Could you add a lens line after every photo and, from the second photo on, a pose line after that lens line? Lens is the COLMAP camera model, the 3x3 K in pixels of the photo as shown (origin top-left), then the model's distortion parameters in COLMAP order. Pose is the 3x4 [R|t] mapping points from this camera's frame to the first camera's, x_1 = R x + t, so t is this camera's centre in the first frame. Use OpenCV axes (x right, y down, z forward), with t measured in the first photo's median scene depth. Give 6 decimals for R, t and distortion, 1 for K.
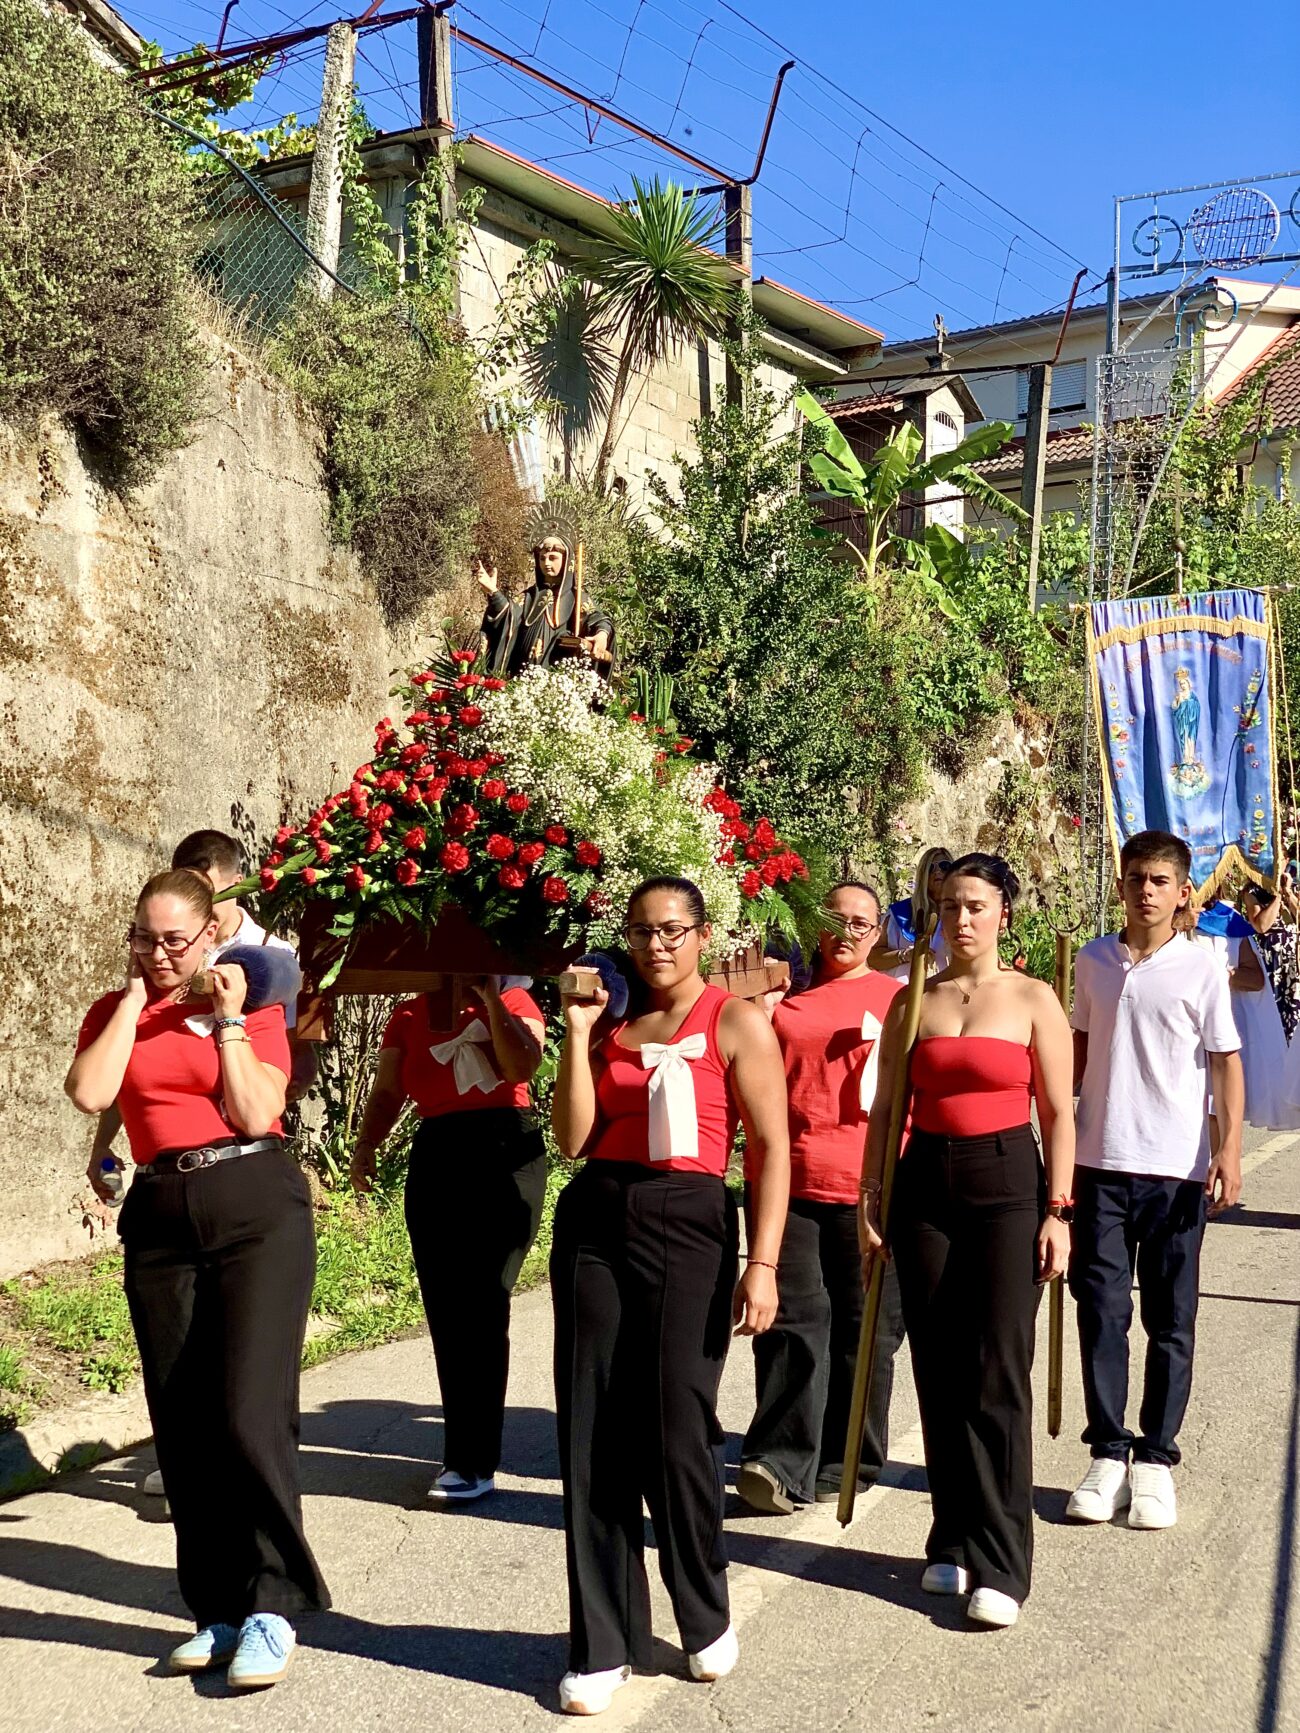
lens RADIAL K [[2574.3, 0, 644.0], [0, 2574.3, 840.6], [0, 0, 1]] dist [0.077845, -0.000788]
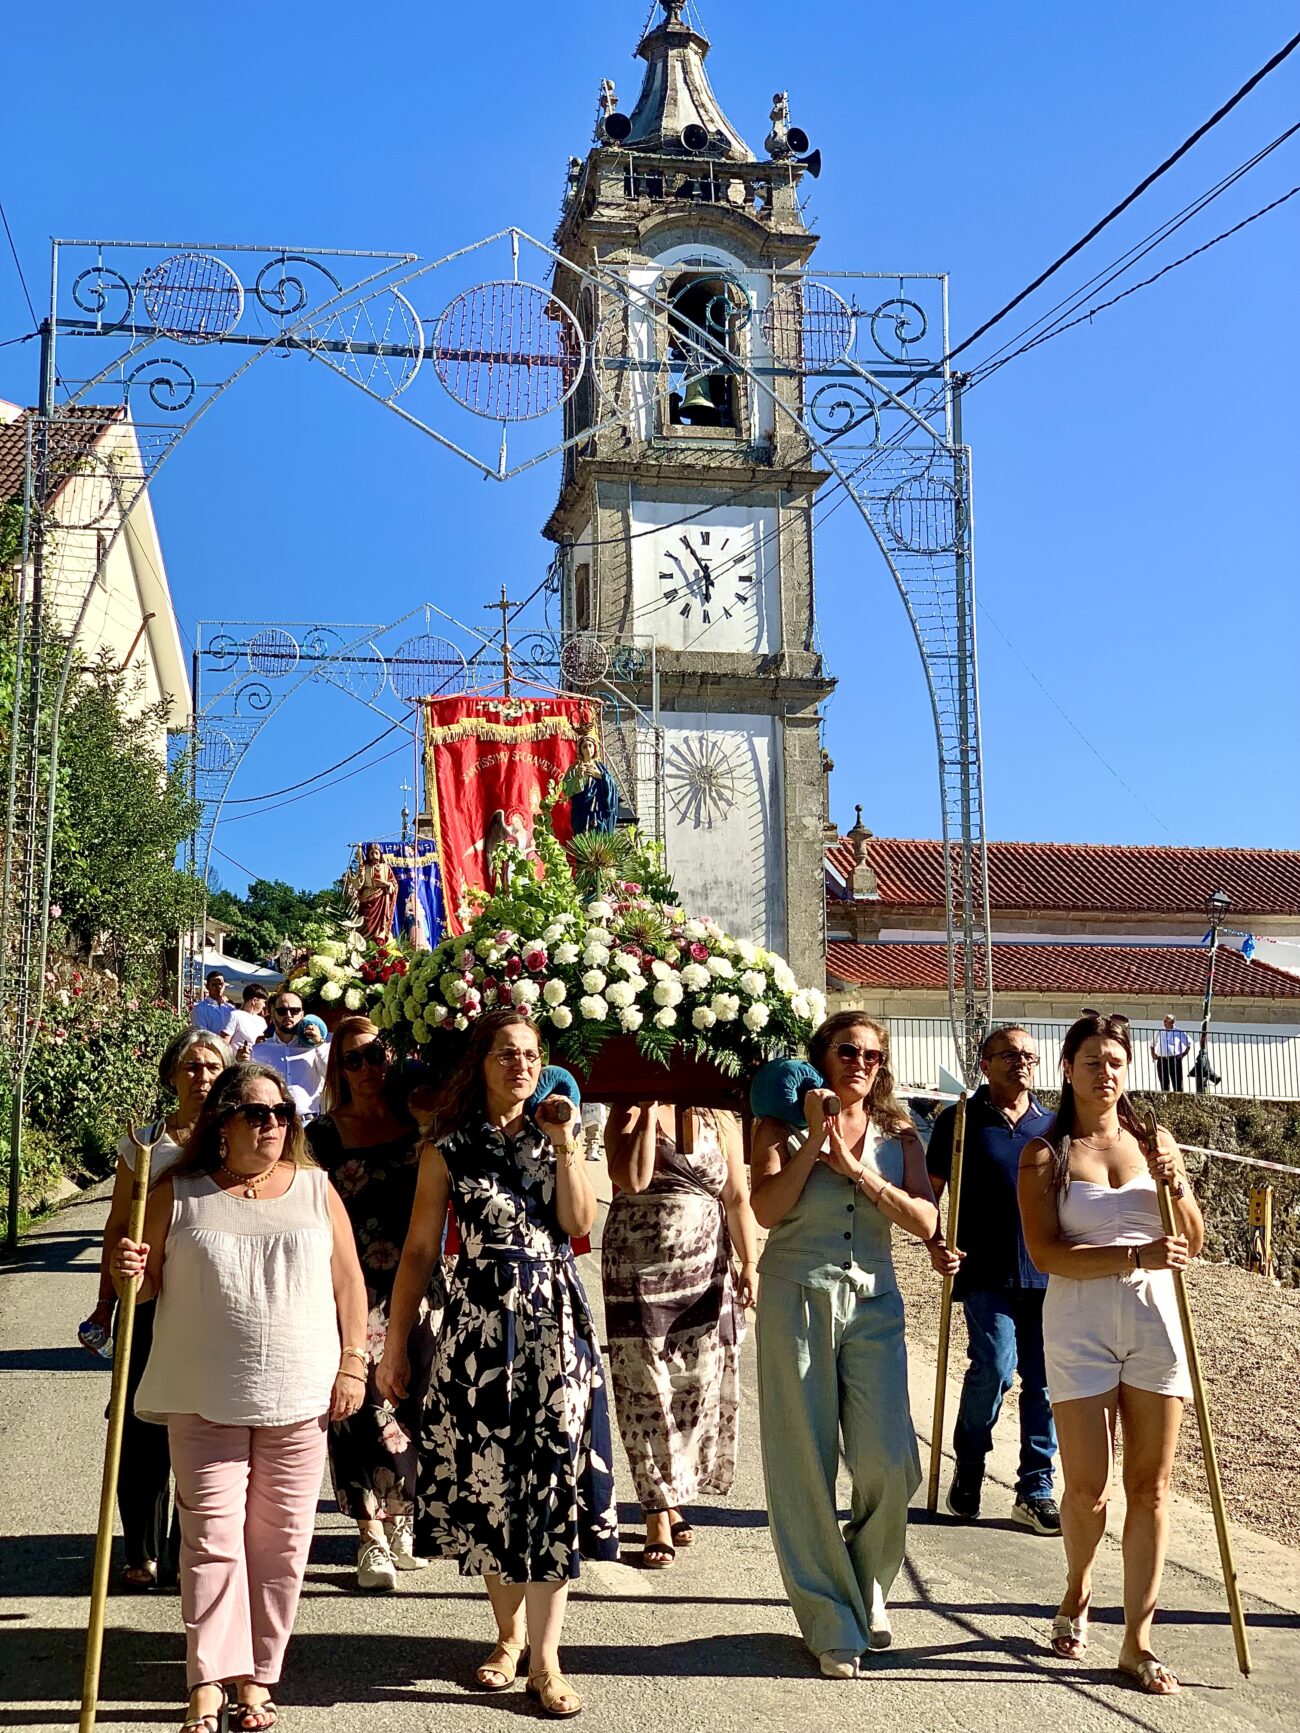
lens RADIAL K [[2588.2, 0, 644.3], [0, 2588.2, 873.5], [0, 0, 1]] dist [0.094313, -0.216739]
pose [[0.834849, 0.053929, 0.547832, -0.143262], [-0.031490, 0.998239, -0.050281, 0.000418], [-0.549578, 0.024726, 0.835076, 0.209928]]
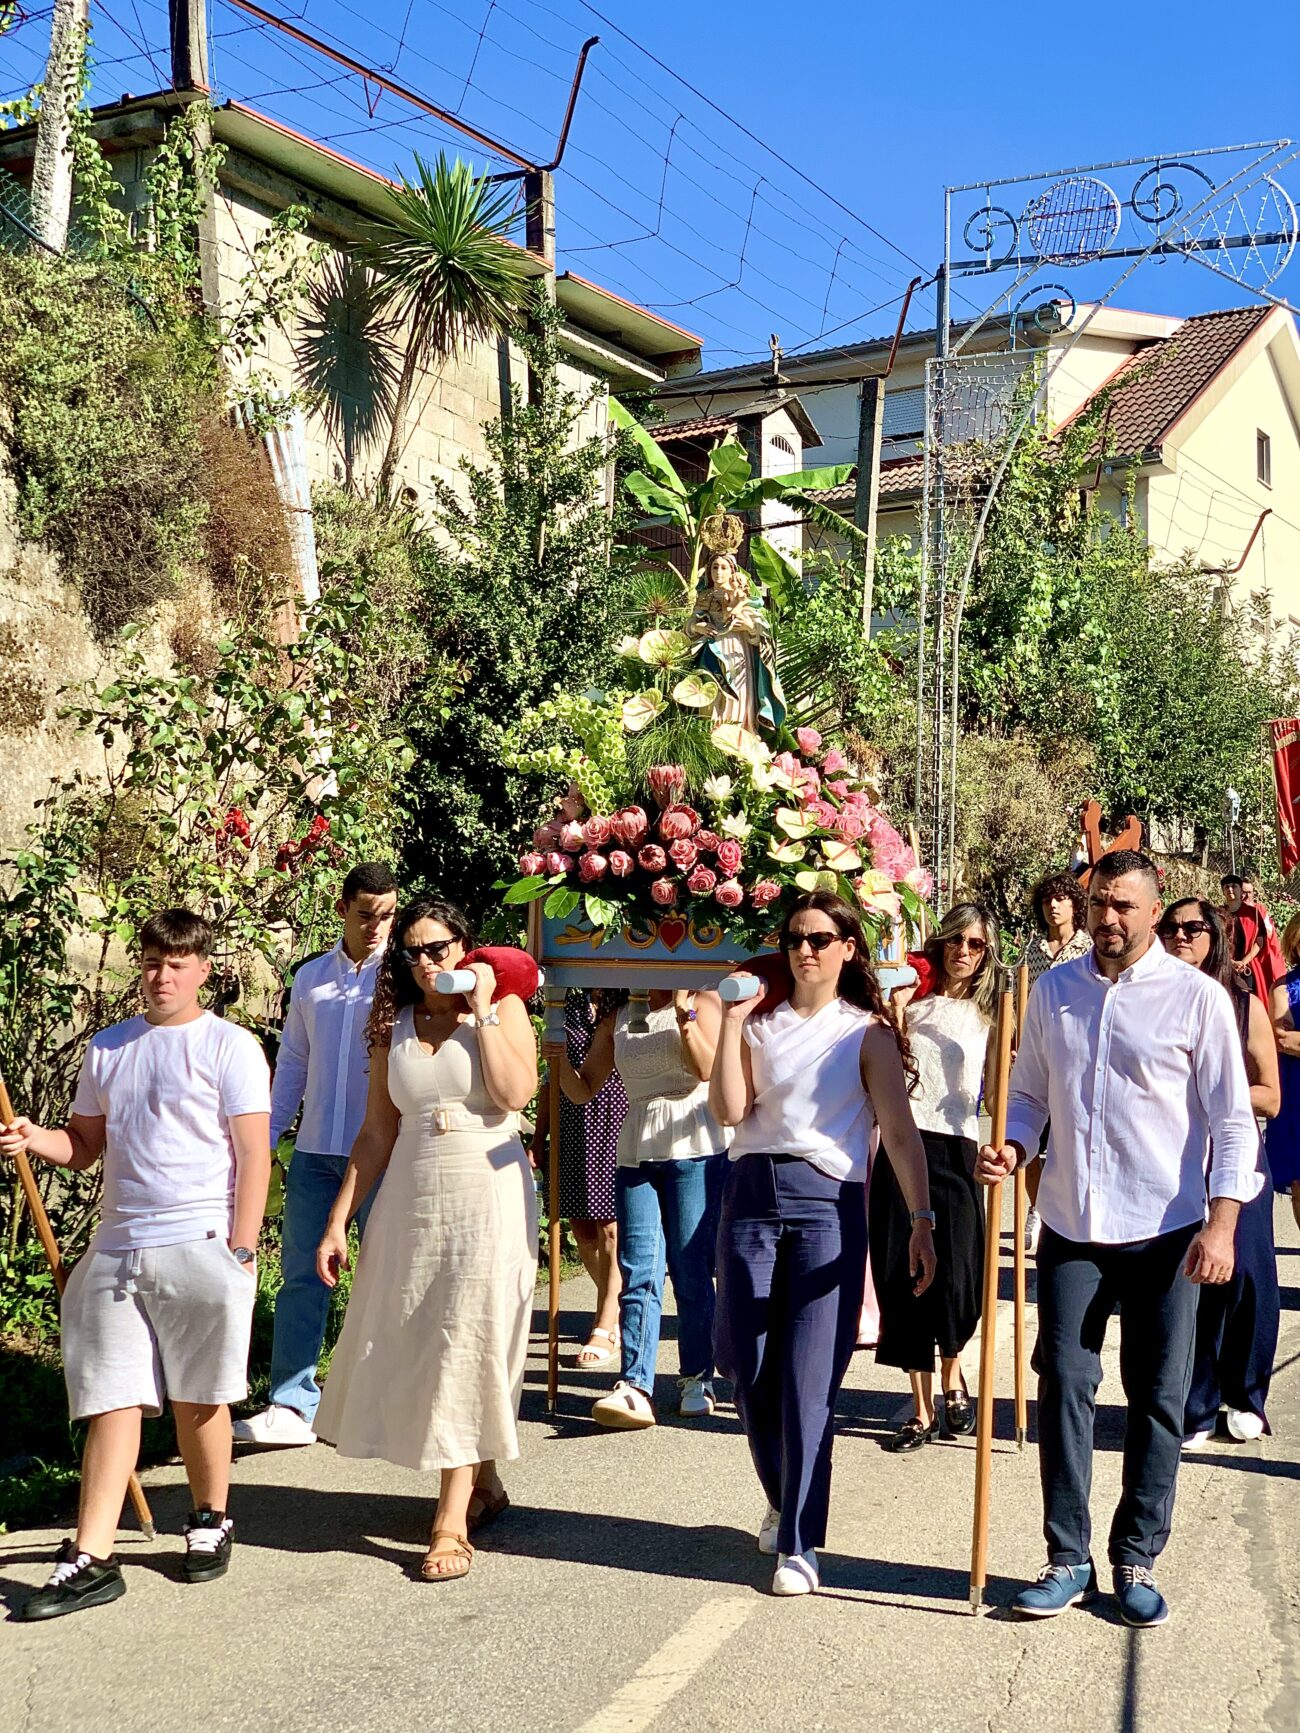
lens RADIAL K [[2572.7, 0, 667.5], [0, 2572.7, 858.7], [0, 0, 1]] dist [0.137558, -0.467459]
pose [[0.997964, -0.005002, 0.063588, 0.028306], [0.005601, 0.999942, -0.009243, -0.001408], [-0.063538, 0.009580, 0.997933, 0.106586]]
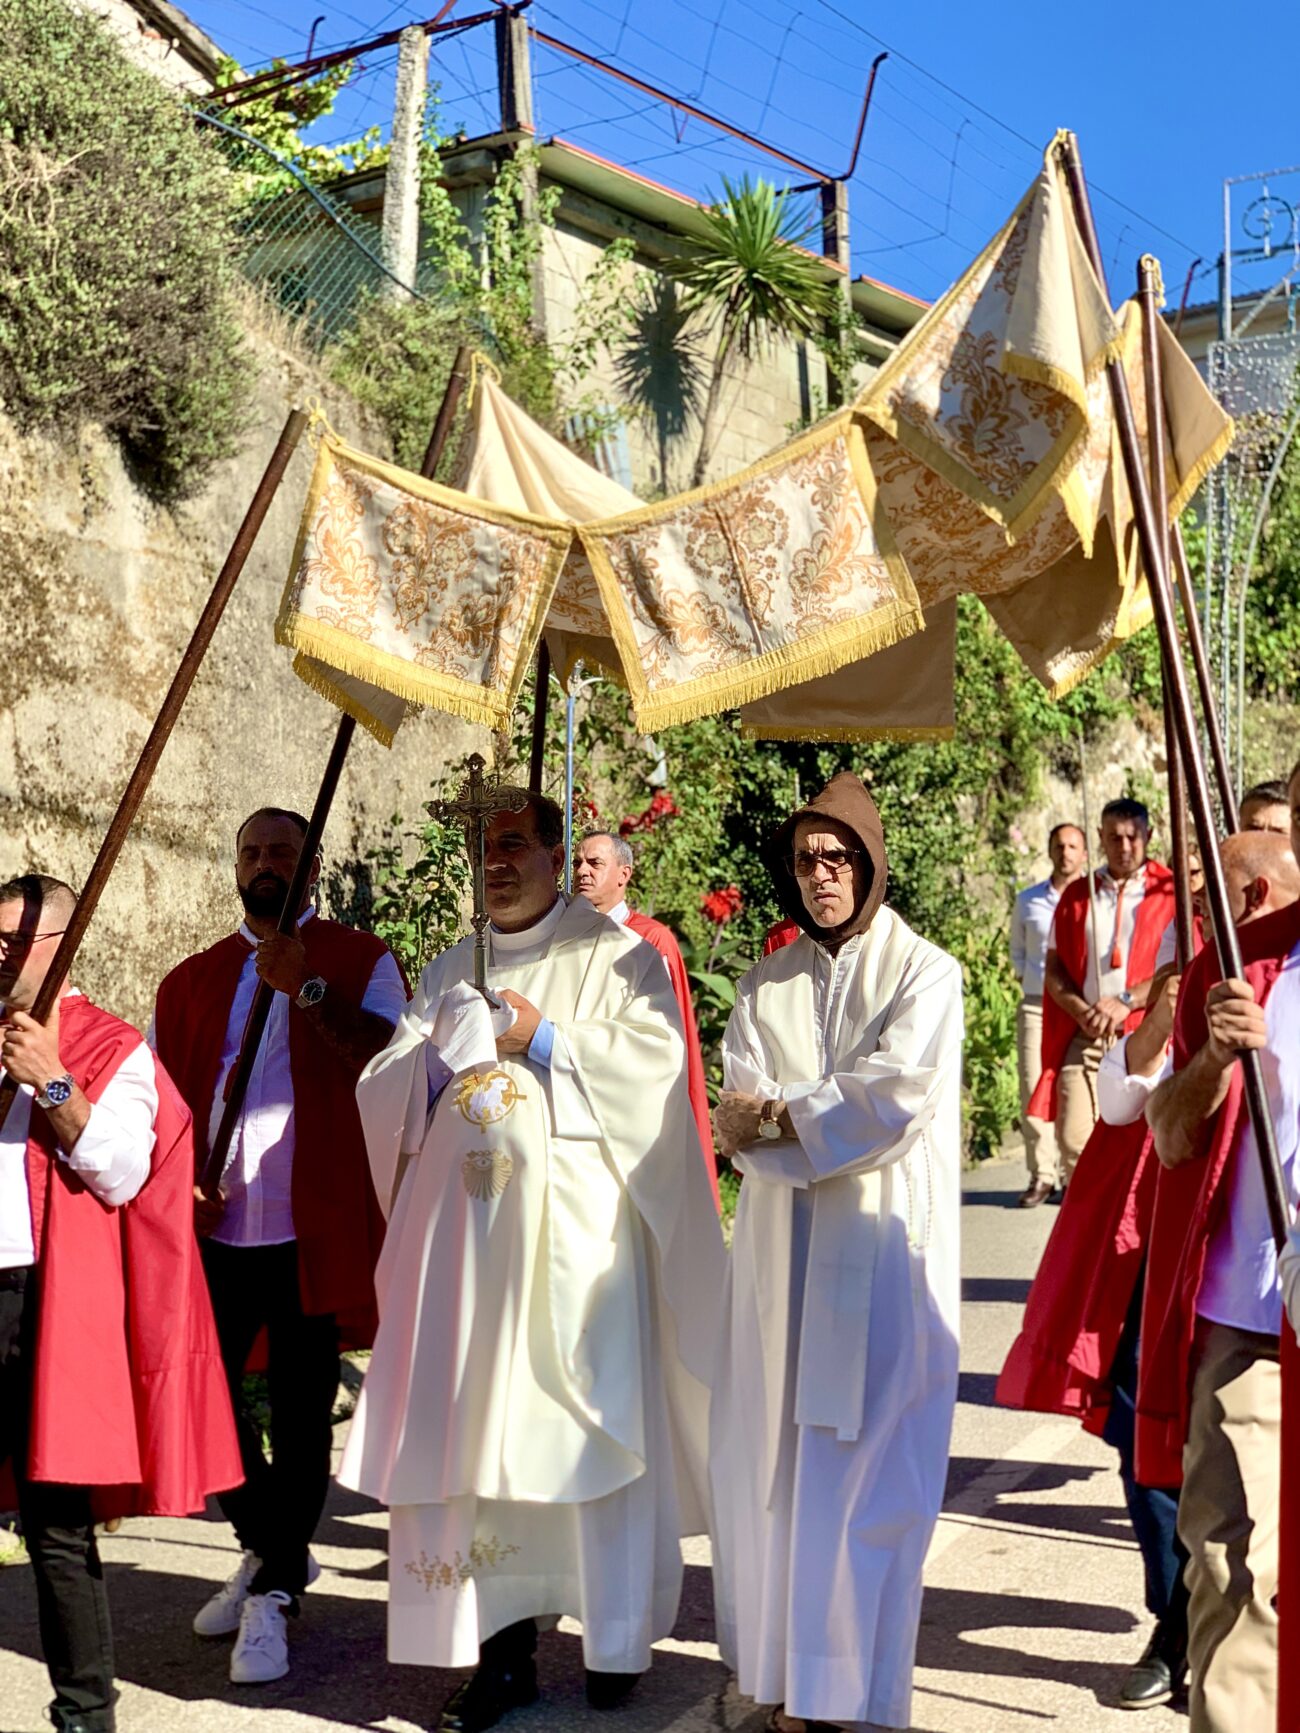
lens RADIAL K [[2575.9, 0, 671.6], [0, 2575.9, 892.1], [0, 0, 1]] dist [0.094011, -0.245579]
pose [[0.998652, -0.025510, -0.045211, 0.016345], [0.025989, 0.999612, 0.010027, 0.002940], [0.044938, -0.011188, 0.998927, 0.026837]]
